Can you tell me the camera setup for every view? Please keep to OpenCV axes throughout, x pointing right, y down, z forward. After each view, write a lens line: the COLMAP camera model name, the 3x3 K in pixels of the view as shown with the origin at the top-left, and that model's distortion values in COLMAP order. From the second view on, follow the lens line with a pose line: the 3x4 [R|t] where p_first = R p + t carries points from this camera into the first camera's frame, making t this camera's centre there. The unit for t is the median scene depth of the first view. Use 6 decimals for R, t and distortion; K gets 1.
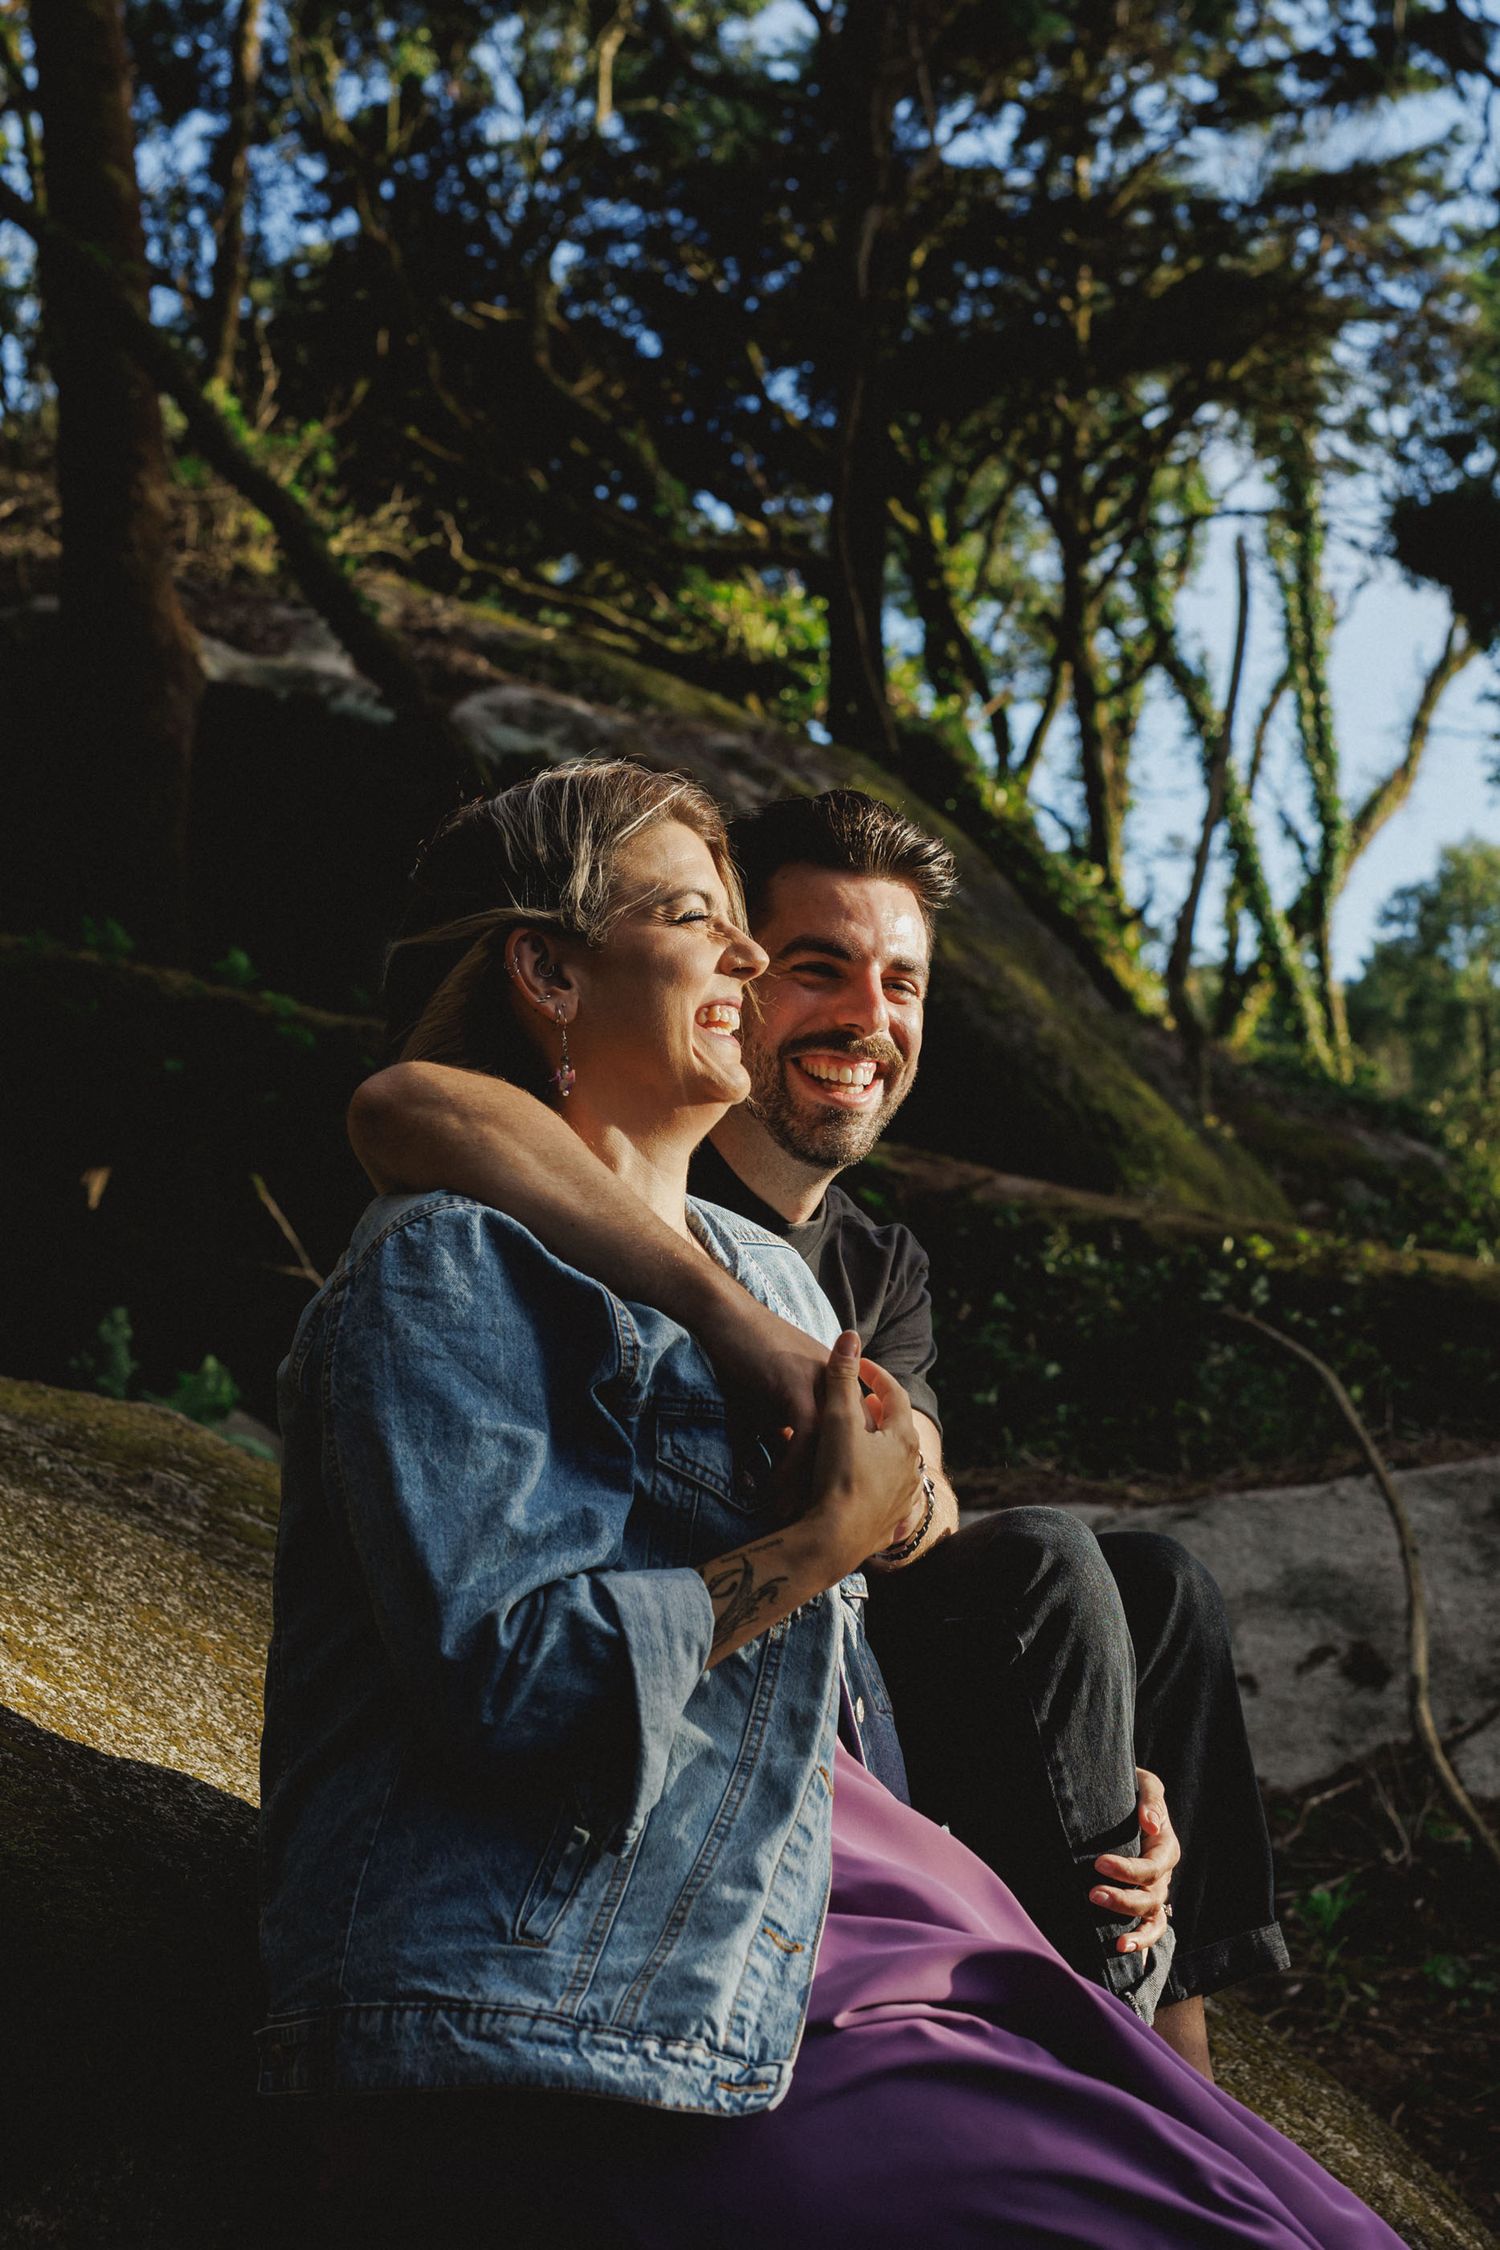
lens RADIAL K [[3434.3, 0, 750.0], [0, 3434.3, 1125.0], [0, 0, 1]] dist [0.017241, 0.001073]
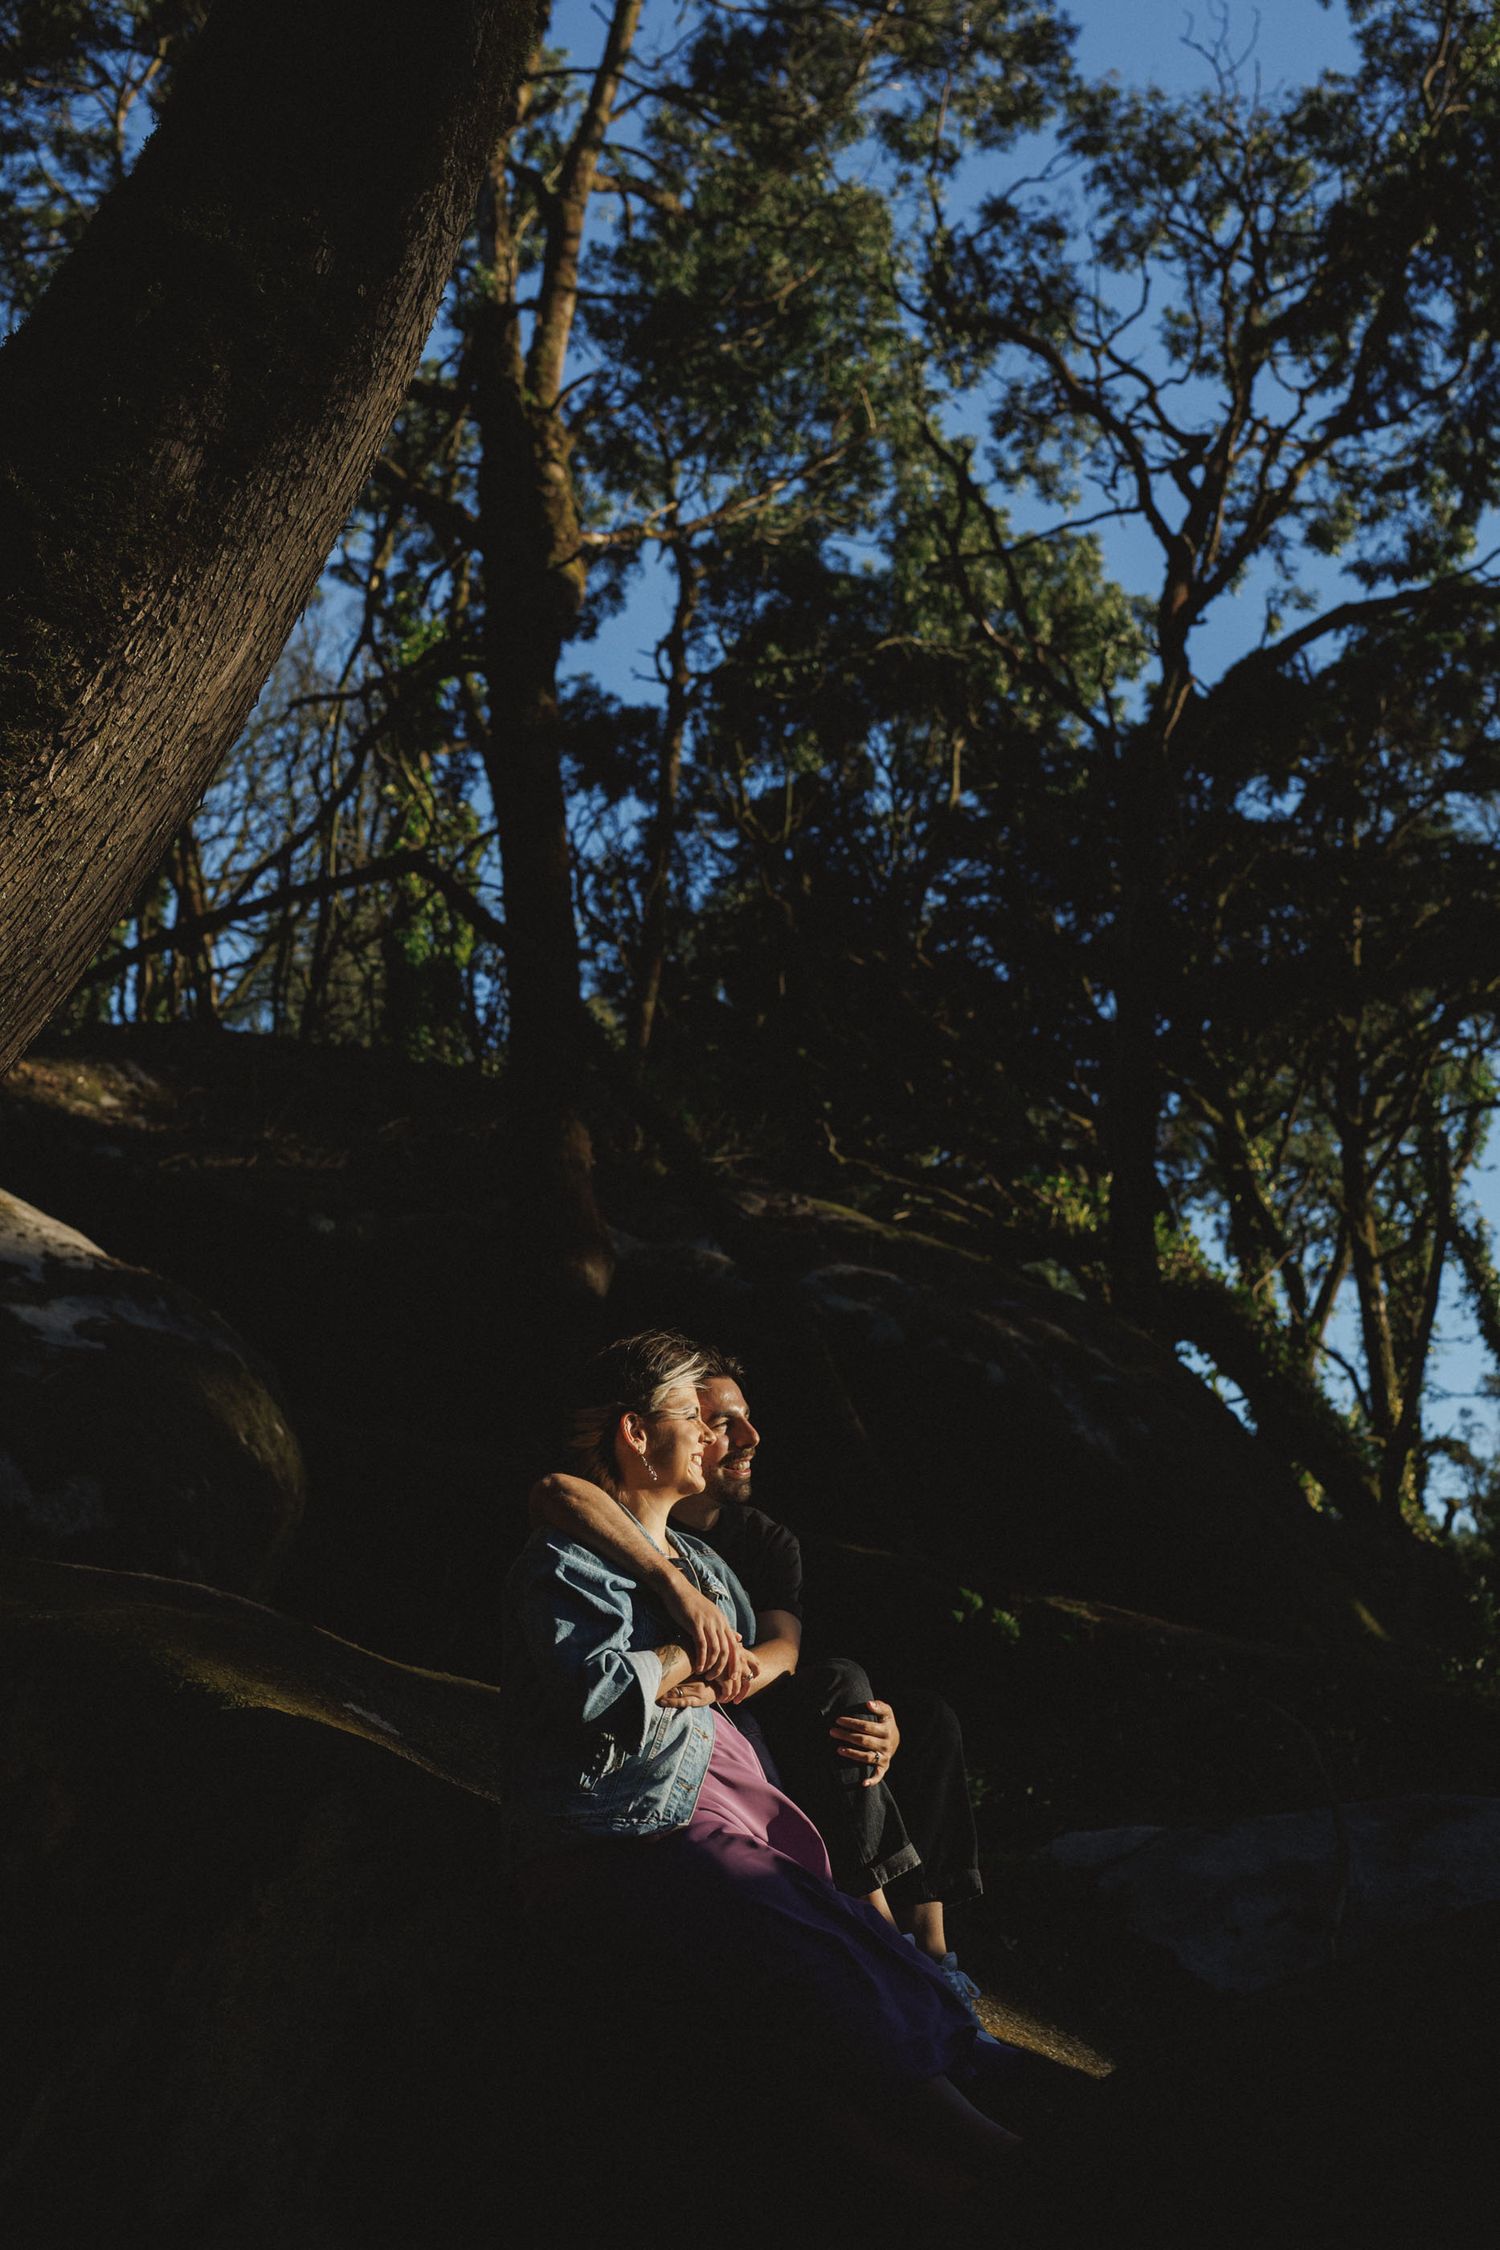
lens RADIAL K [[3434.3, 0, 750.0], [0, 3434.3, 1125.0], [0, 0, 1]] dist [0.017241, 0.001073]
pose [[0.990679, -0.011854, -0.135698, 0.094590], [-0.009407, 0.987874, -0.154975, 0.029150], [0.135890, 0.154807, 0.978555, -0.381664]]
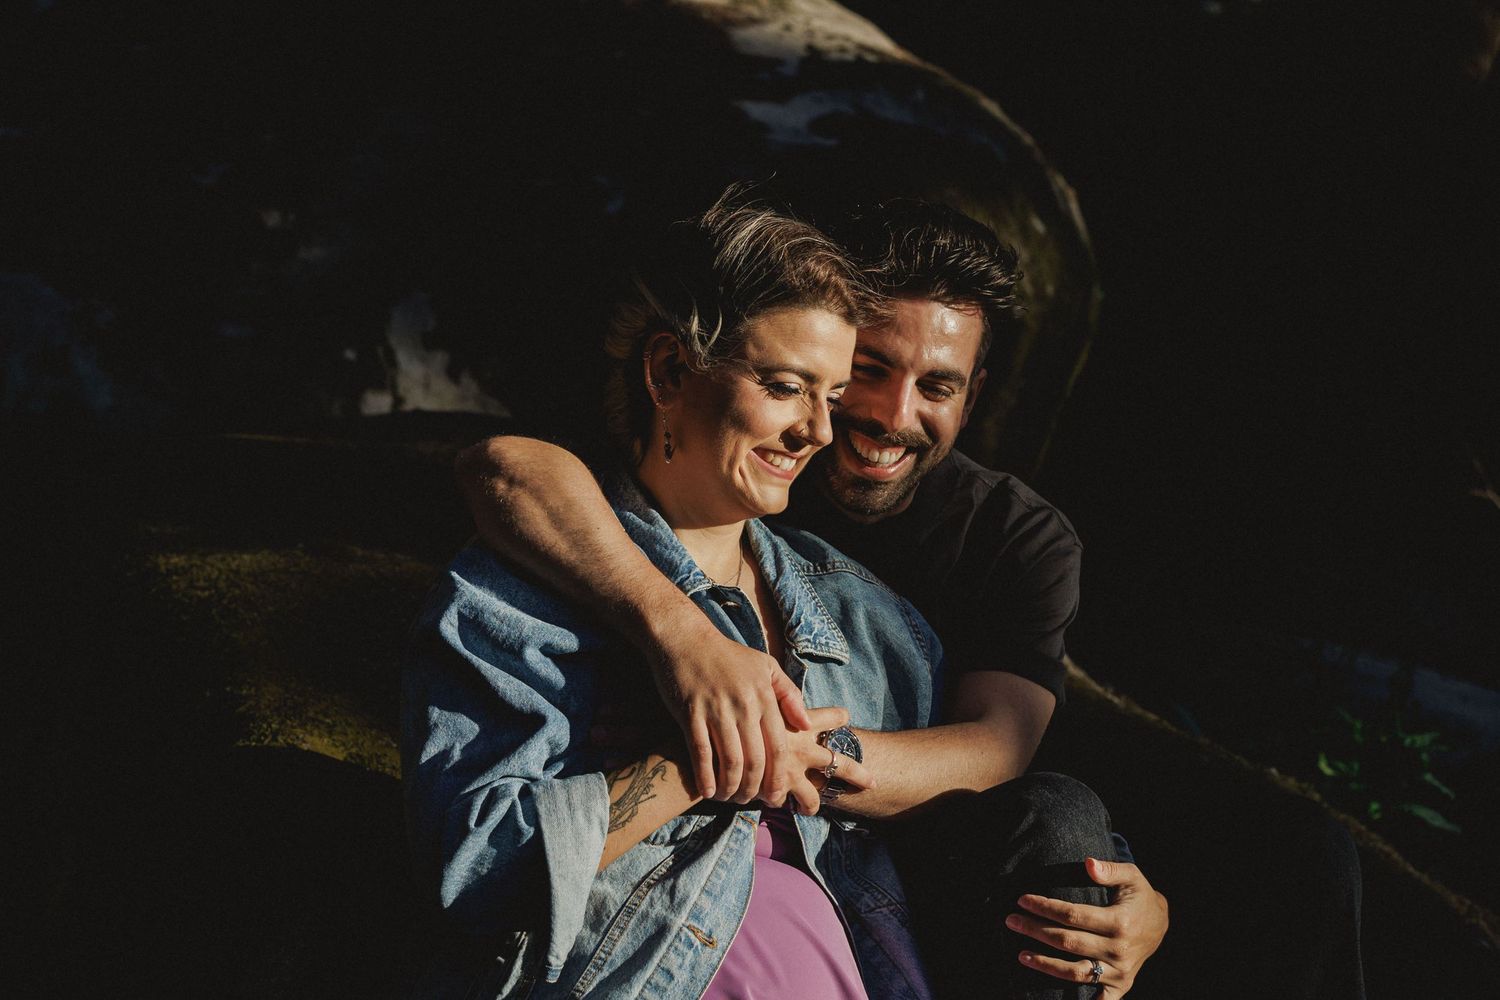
lens RADIAL K [[2289.5, 0, 750.0], [0, 2289.5, 500.0], [0, 0, 1]] dist [0.017241, 0.001073]
pose [[0.814276, 0.067851, -0.576498, 0.127964], [-0.020812, 0.995919, 0.087819, -0.017641], [0.580104, -0.059511, 0.812365, 0.050485]]
